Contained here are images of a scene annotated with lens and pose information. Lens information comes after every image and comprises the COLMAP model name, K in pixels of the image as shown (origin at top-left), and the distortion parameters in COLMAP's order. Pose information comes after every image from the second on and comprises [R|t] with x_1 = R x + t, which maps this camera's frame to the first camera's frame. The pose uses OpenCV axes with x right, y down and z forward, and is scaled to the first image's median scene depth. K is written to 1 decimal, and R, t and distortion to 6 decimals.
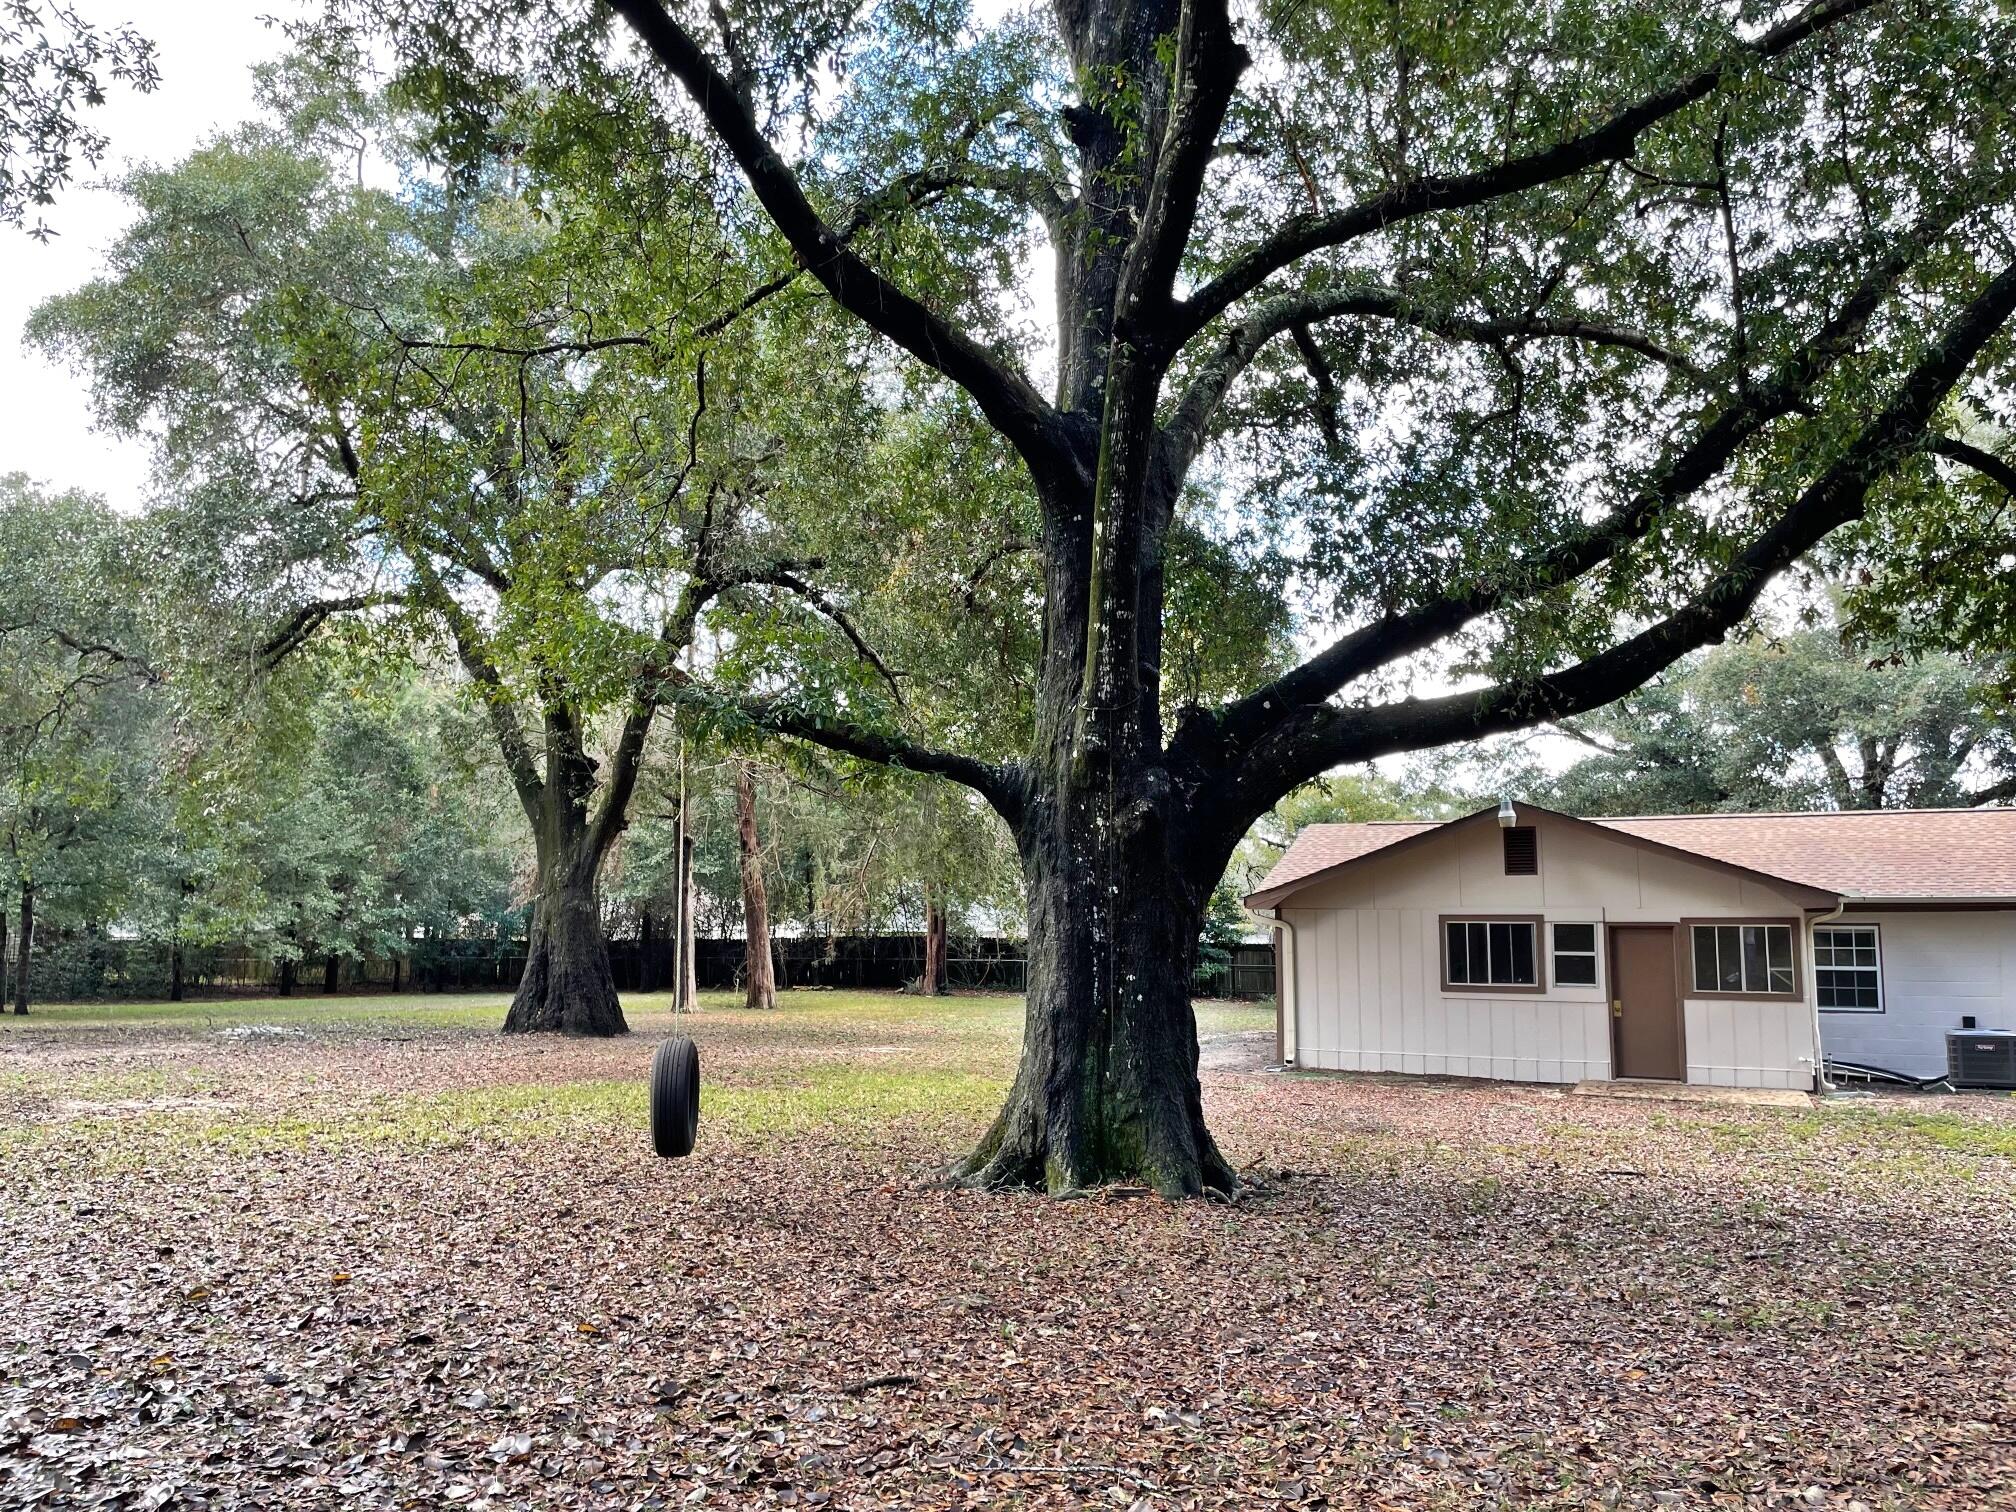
lens RADIAL K [[1544.2, 0, 1022.5], [0, 1544.2, 771.7], [0, 0, 1]] dist [0.117462, -0.150652]
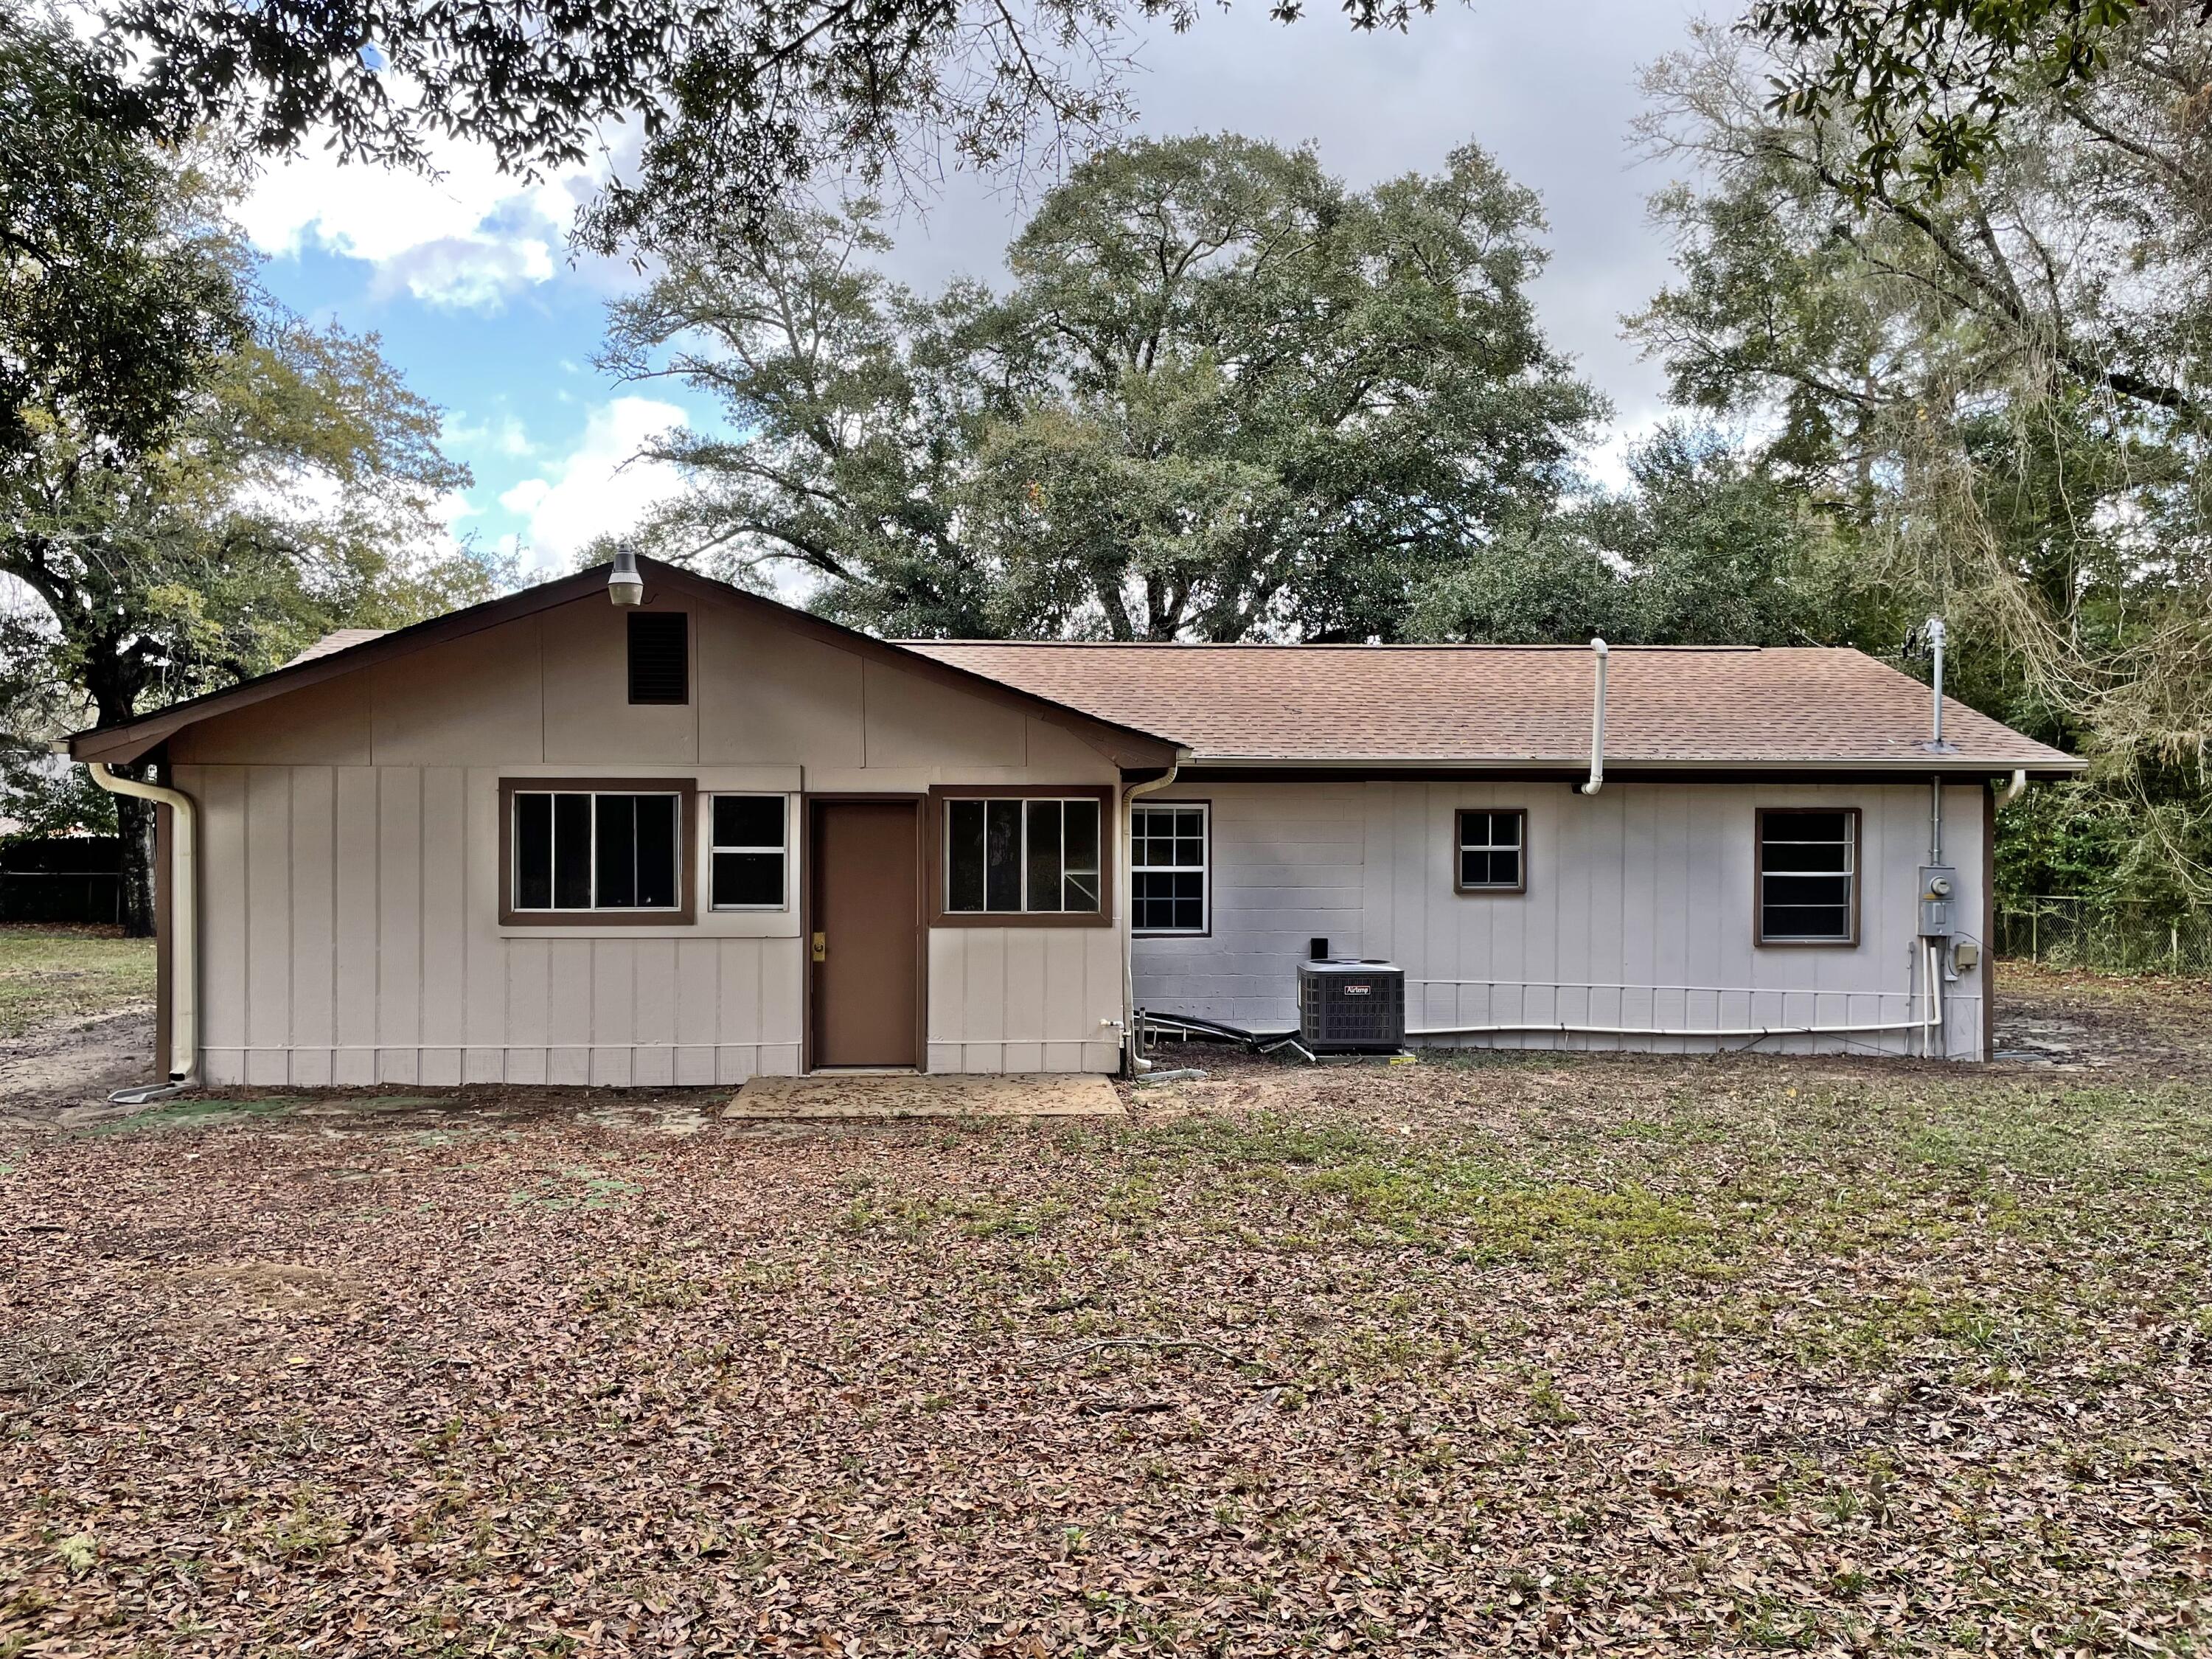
lens RADIAL K [[1694.3, 0, 1121.9], [0, 1694.3, 846.7], [0, 0, 1]] dist [0.117462, -0.150652]
pose [[0.876534, -0.004310, 0.481320, 0.180859], [-0.048814, 0.994009, 0.097797, 0.050538], [-0.478858, -0.109218, 0.871072, 0.420424]]
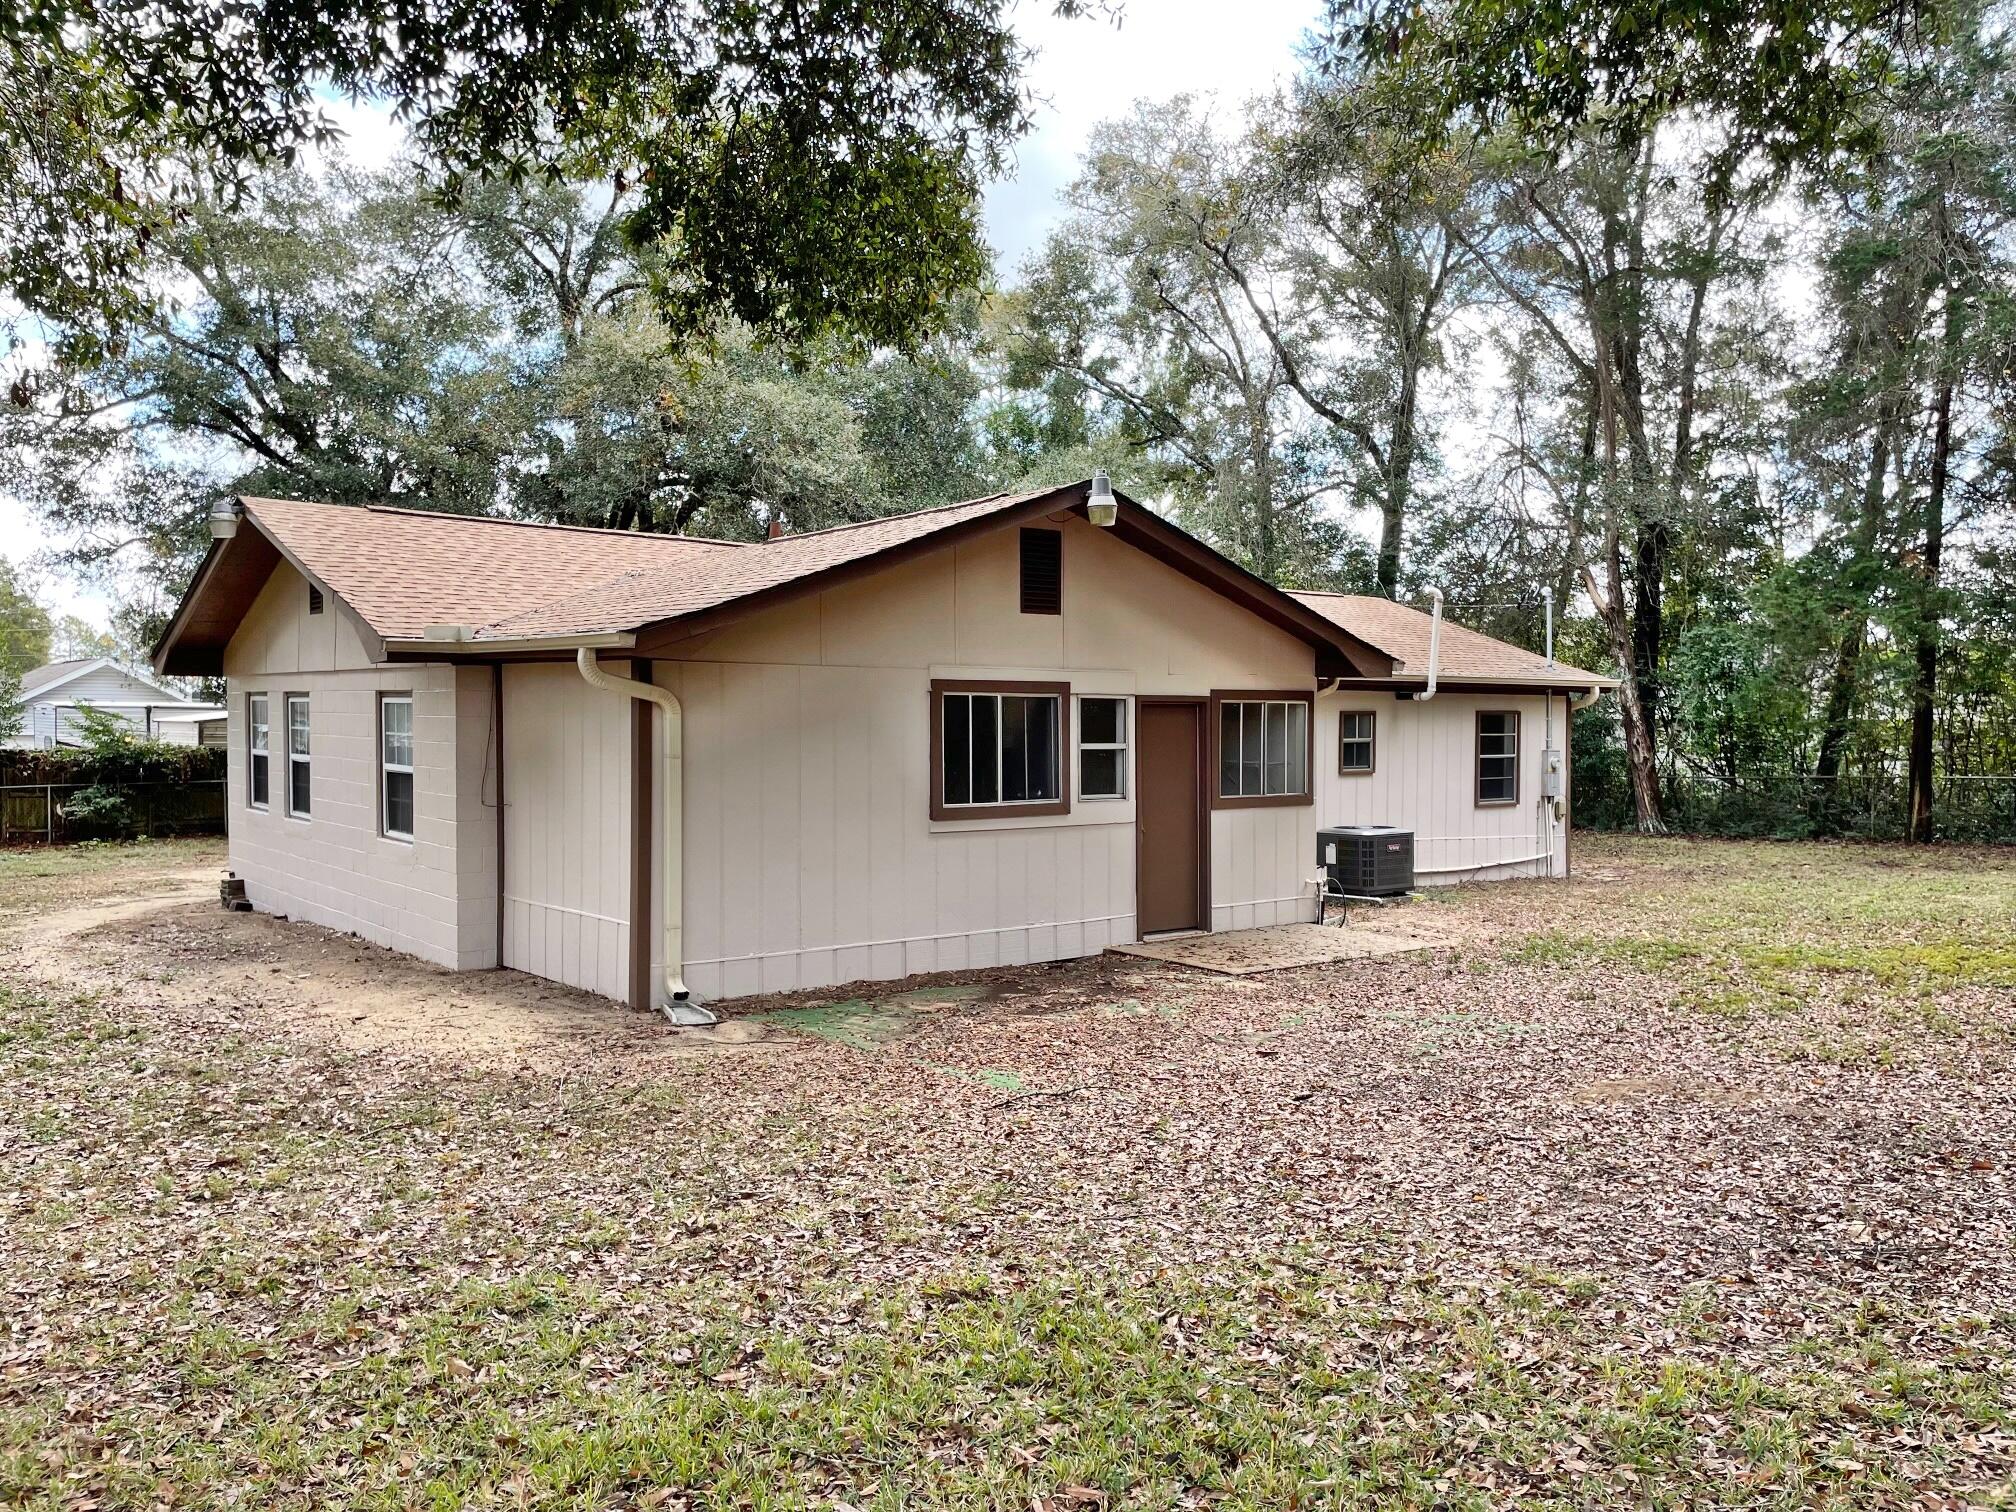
lens RADIAL K [[1544.2, 0, 1022.5], [0, 1544.2, 771.7], [0, 0, 1]] dist [0.117462, -0.150652]
pose [[0.438400, -0.027436, 0.898361, -0.203723], [-0.084475, 0.993852, 0.071576, 0.085245], [-0.894801, -0.107268, 0.433387, 0.763517]]
